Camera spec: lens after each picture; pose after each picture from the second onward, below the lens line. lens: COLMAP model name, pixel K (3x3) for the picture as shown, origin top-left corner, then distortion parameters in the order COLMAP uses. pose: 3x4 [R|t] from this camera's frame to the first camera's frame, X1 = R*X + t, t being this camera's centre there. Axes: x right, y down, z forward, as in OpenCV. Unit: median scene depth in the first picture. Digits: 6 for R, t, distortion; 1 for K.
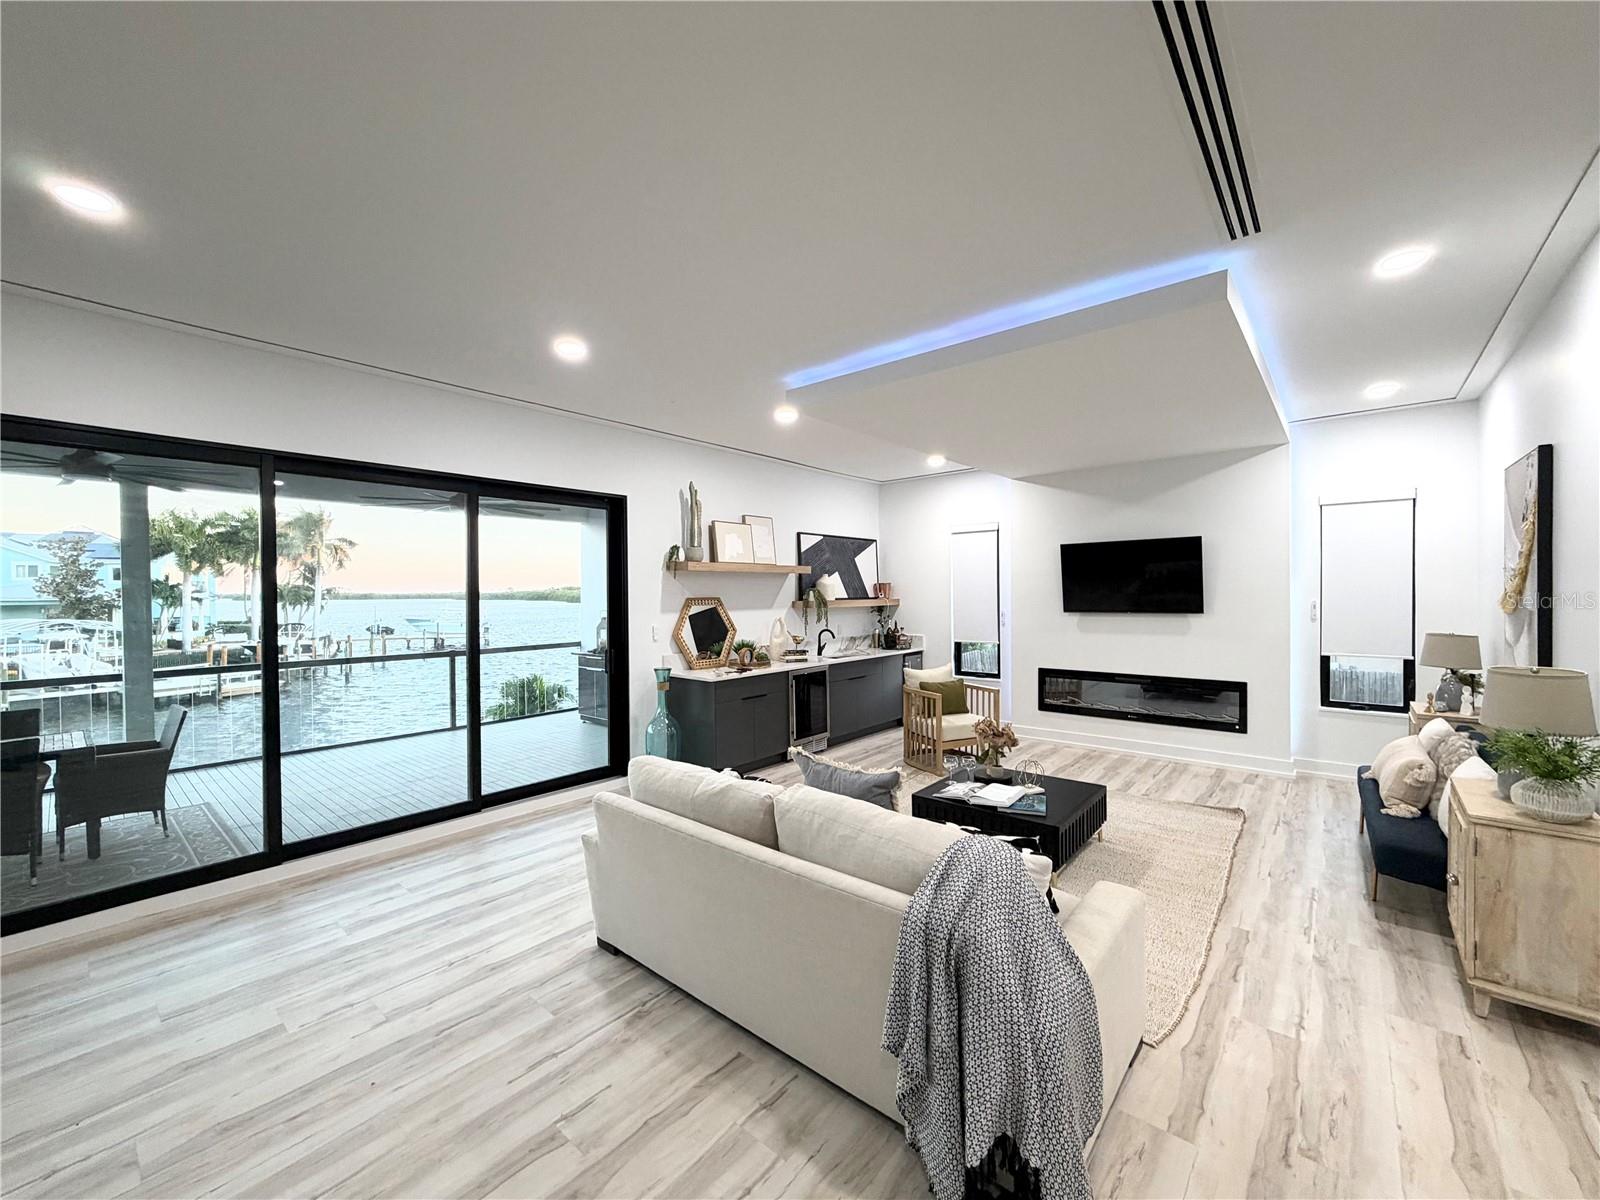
lens RADIAL K [[637.3, 0, 793.6], [0, 637.3, 594.2], [0, 0, 1]] dist [0.000123, -0.000282]
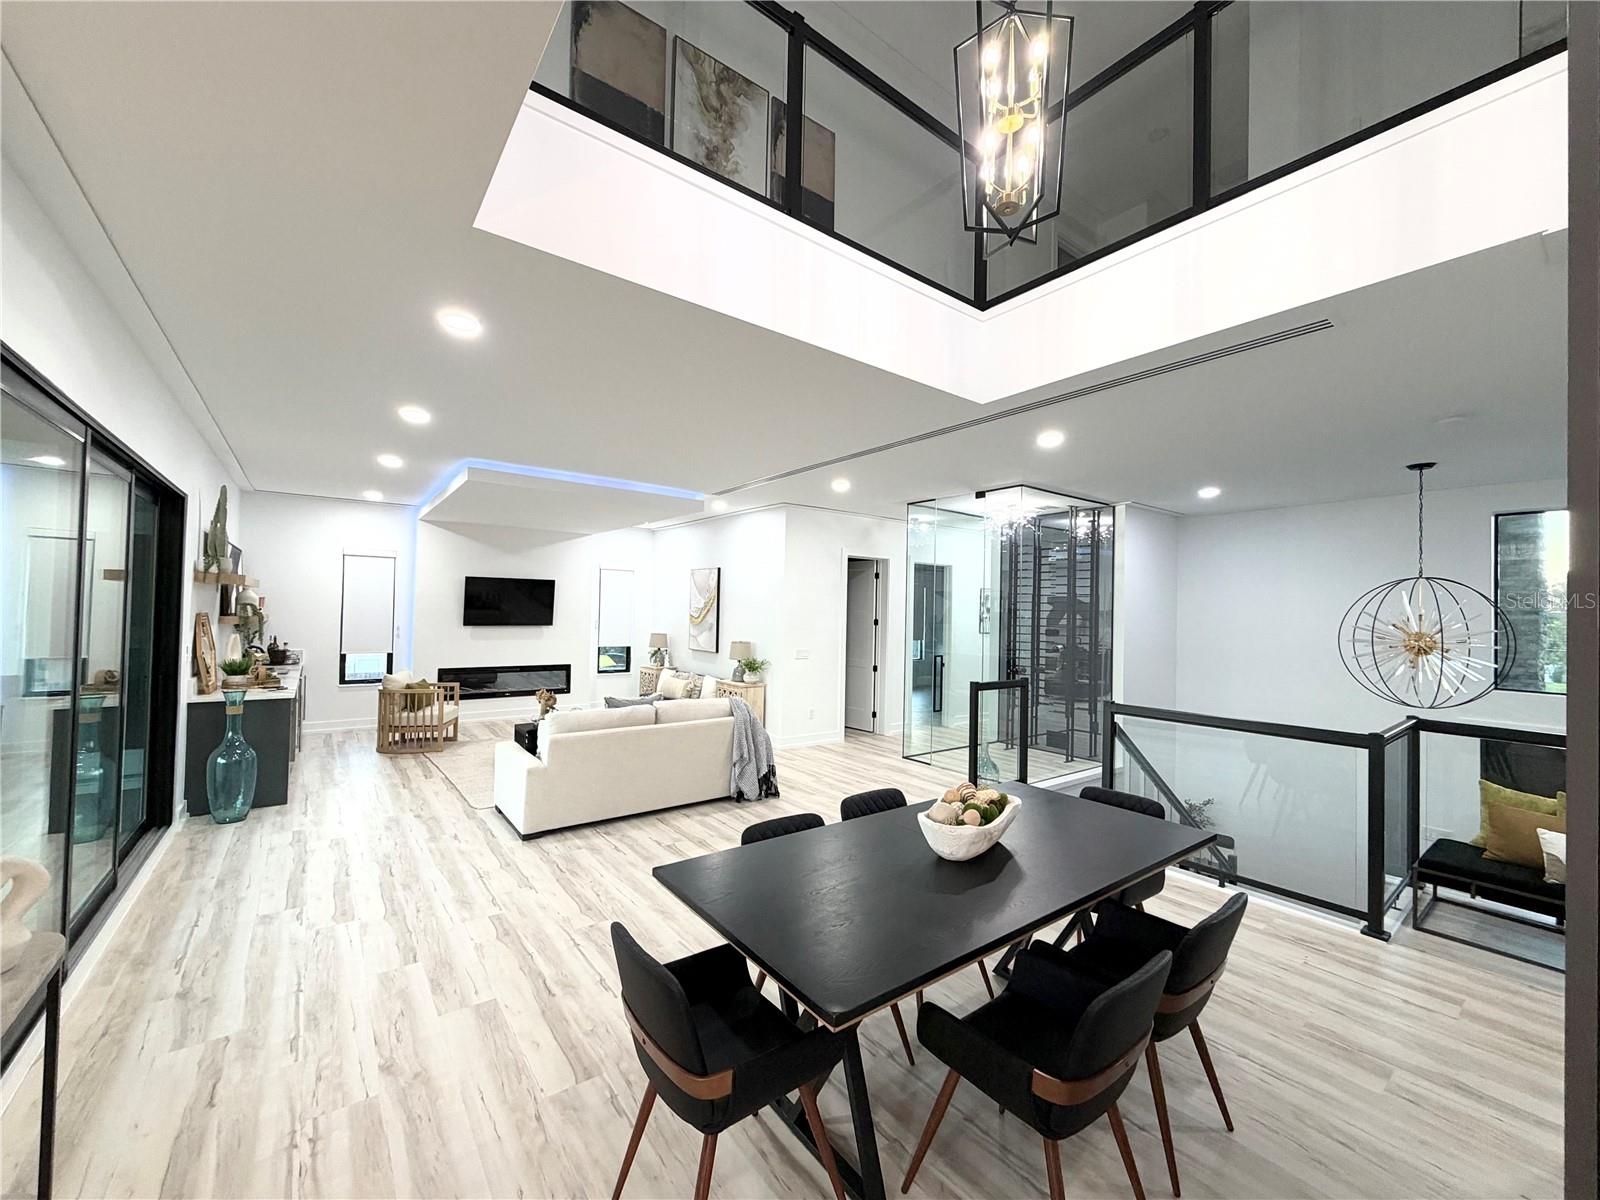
lens RADIAL K [[637.3, 0, 811.2], [0, 637.3, 602.8], [0, 0, 1]] dist [0.000123, -0.000282]
pose [[0.195527, 0.024863, 0.980383, -1.583005], [-0.017994, 0.999601, -0.021762, -0.009082], [-0.980533, -0.013386, 0.195896, 0.011357]]
